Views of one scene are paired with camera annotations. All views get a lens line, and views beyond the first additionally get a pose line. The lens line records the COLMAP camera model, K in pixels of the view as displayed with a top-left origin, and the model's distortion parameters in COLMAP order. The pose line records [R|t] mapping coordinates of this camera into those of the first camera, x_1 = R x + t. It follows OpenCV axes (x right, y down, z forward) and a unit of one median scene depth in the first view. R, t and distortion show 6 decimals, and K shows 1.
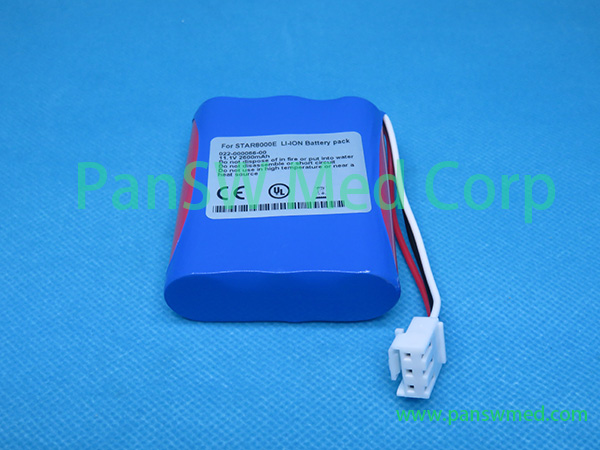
lens RADIAL K [[743.5, 0, 300.0], [0, 743.5, 225.0], [0, 0, 1]] dist [-0.104805, 0.008354]
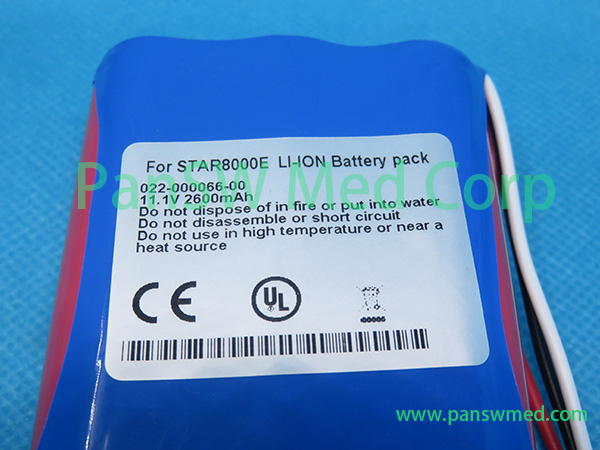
lens RADIAL K [[743.5, 0, 300.0], [0, 743.5, 225.0], [0, 0, 1]] dist [-0.104805, 0.008354]
pose [[0.999327, 0.008929, 0.035585, -0.028869], [-0.016452, 0.976006, 0.217122, -0.176006], [-0.032793, -0.217562, 0.975496, 0.566838]]
